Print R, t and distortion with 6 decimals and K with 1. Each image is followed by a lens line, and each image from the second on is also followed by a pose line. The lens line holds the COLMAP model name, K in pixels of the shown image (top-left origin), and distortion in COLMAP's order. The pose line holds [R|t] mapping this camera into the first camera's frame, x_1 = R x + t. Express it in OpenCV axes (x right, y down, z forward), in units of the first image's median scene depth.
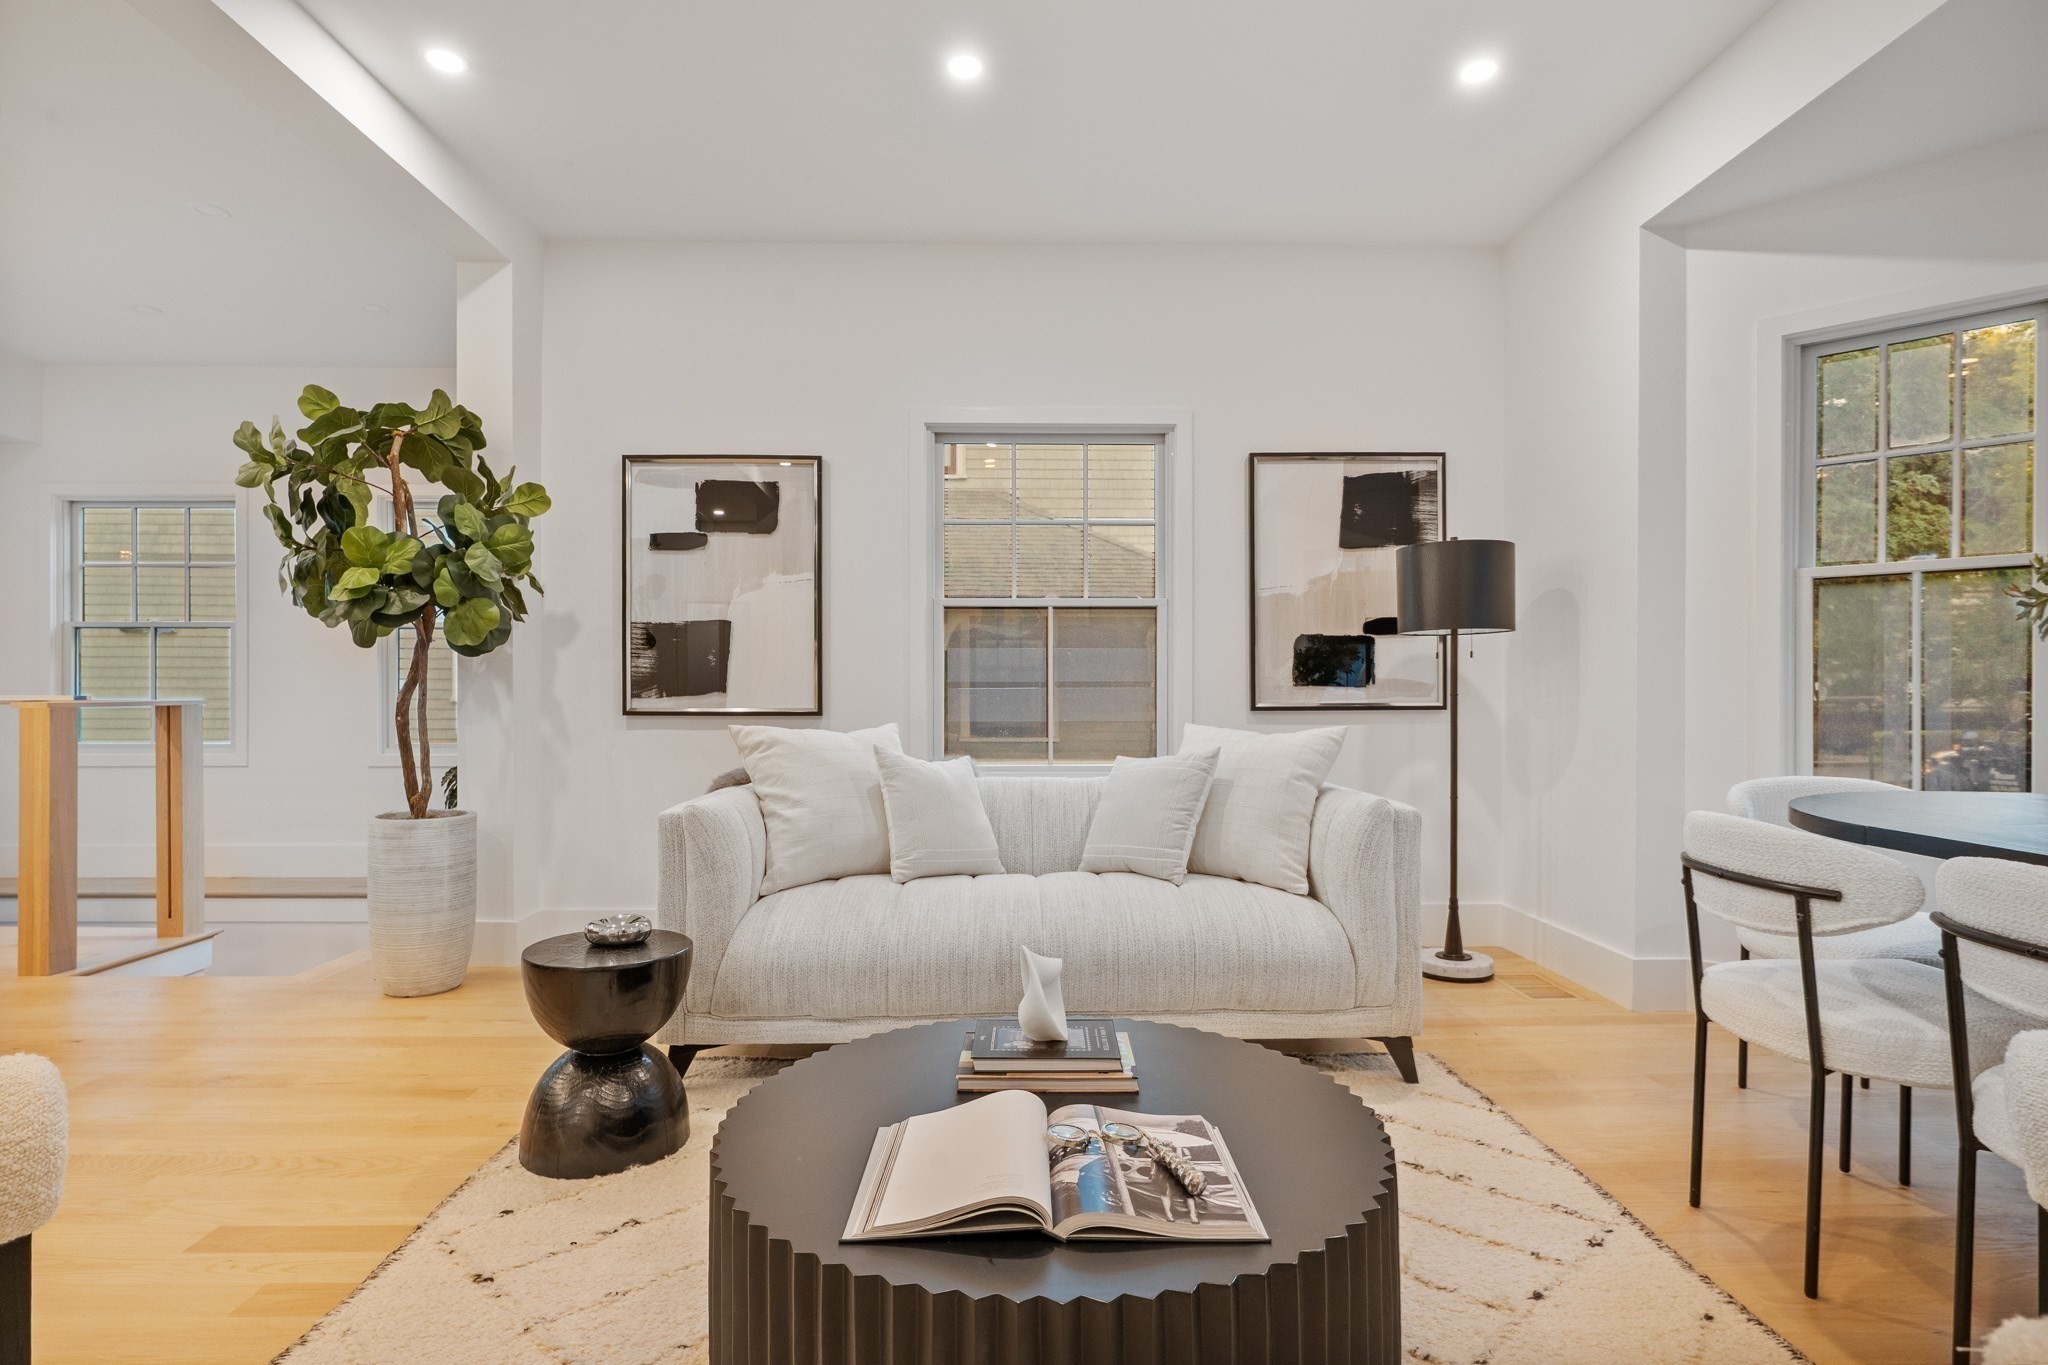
lens RADIAL K [[1028.1, 0, 1006.4], [0, 1028.1, 707.2], [0, 0, 1]] dist [-0.000470, 0.004462]
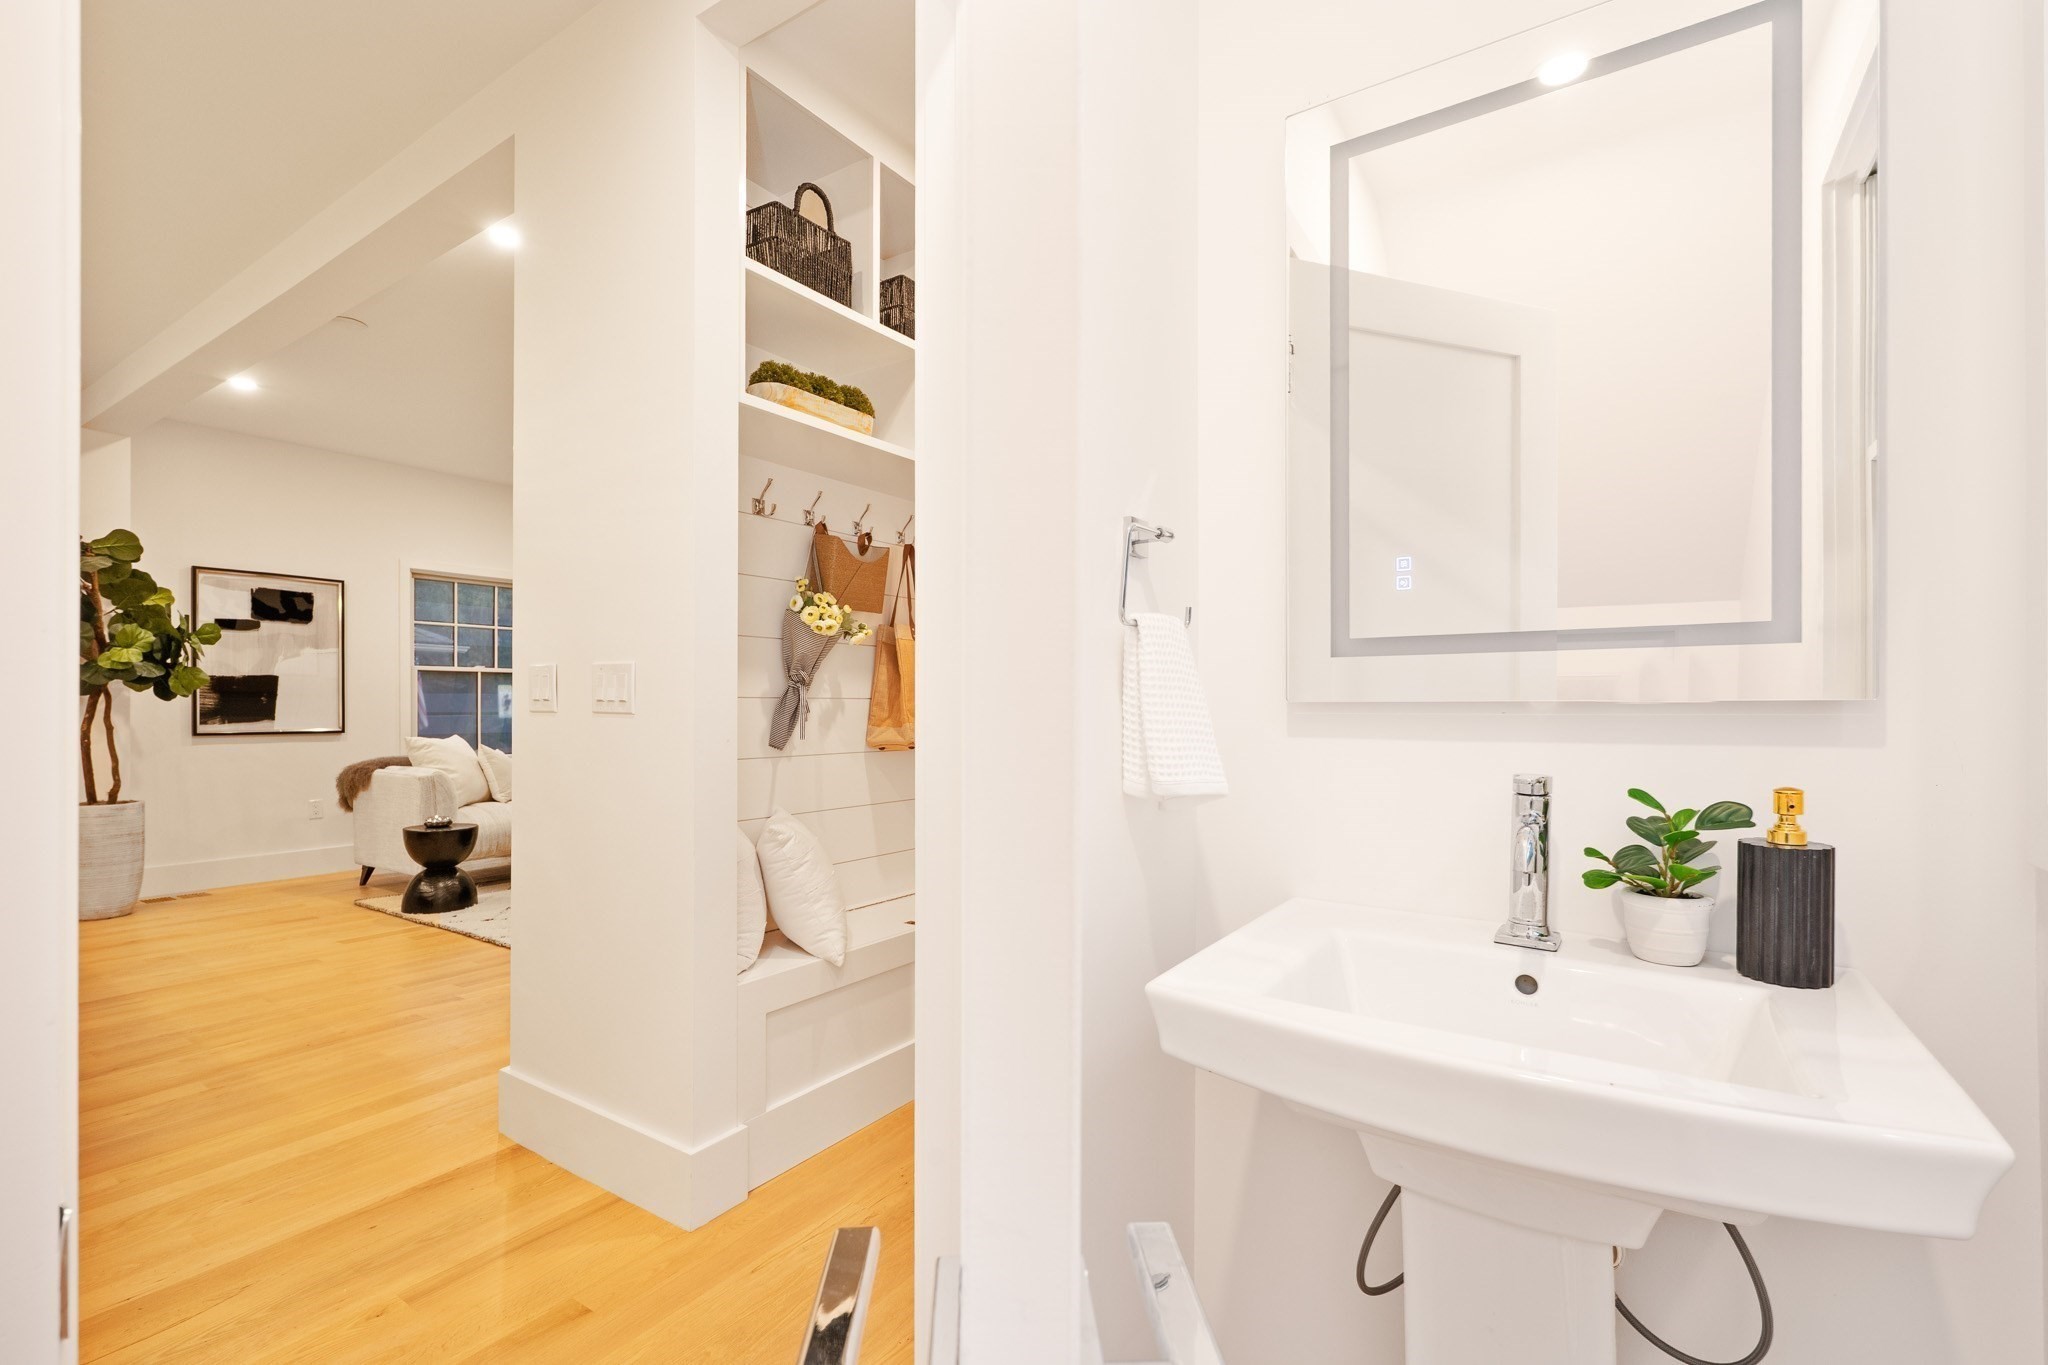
lens RADIAL K [[928.7, 0, 1020.1], [0, 928.7, 718.9], [0, 0, 1]] dist [-0.000759, 0.000972]
pose [[0.569145, -0.010884, 0.822165, -0.807508], [0.008276, 0.999938, 0.007509, -0.017230], [-0.822196, 0.002530, 0.569199, -0.794156]]
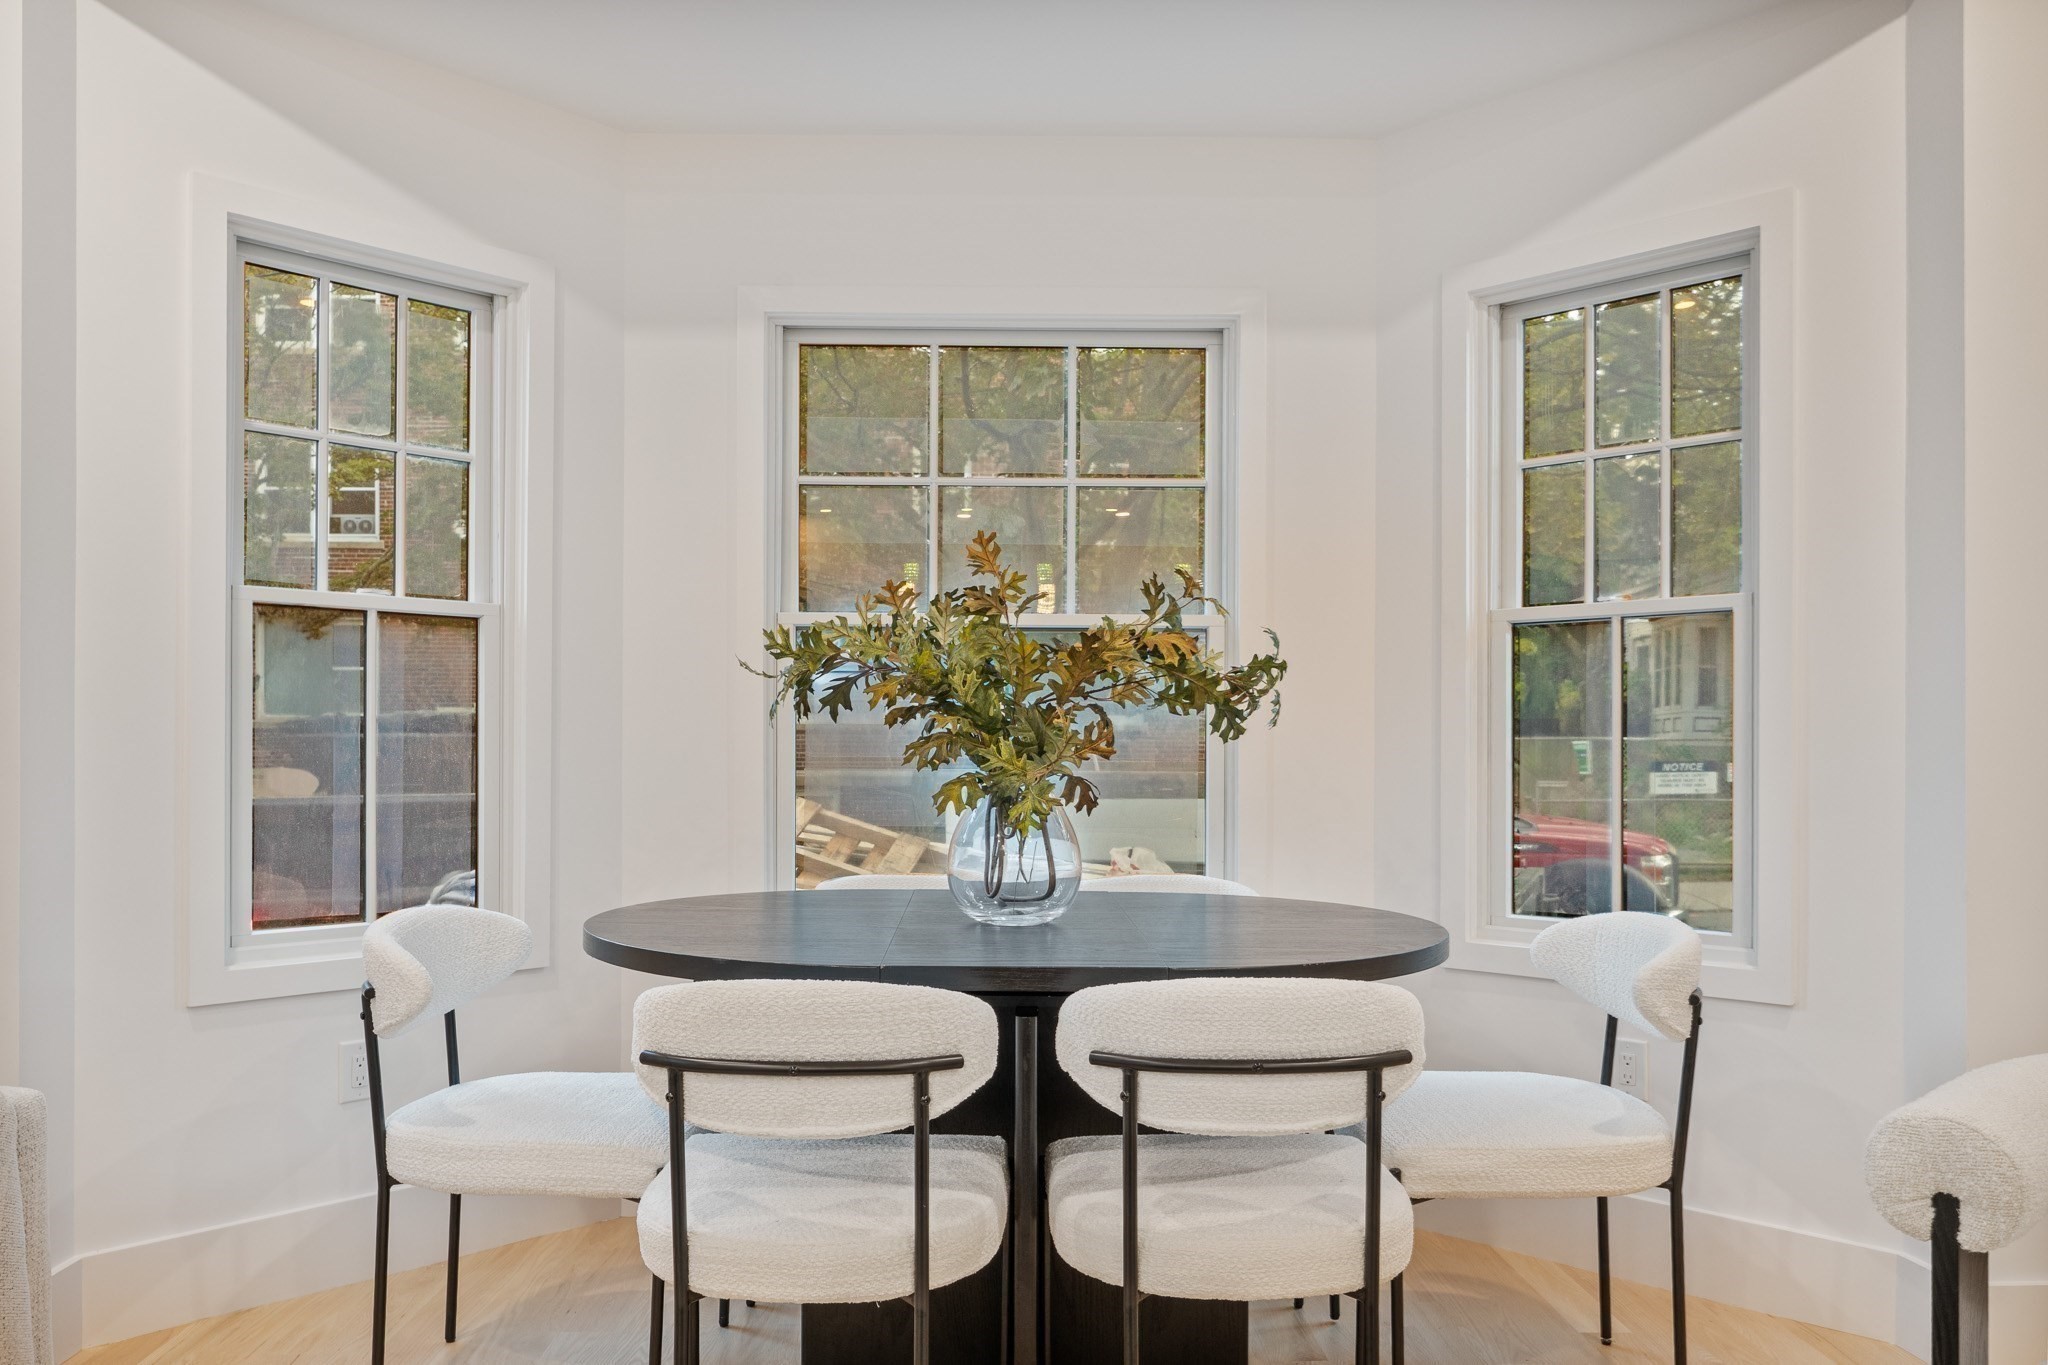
lens RADIAL K [[1548.1, 0, 1020.6], [0, 1548.1, 740.9], [0, 0, 1]] dist [-0.006418, -0.002251]
pose [[-0.009141, 0.001330, 0.999957, -0.147141], [0.012224, 0.999925, -0.001218, -0.022908], [-0.999884, 0.012212, -0.009156, 0.392796]]
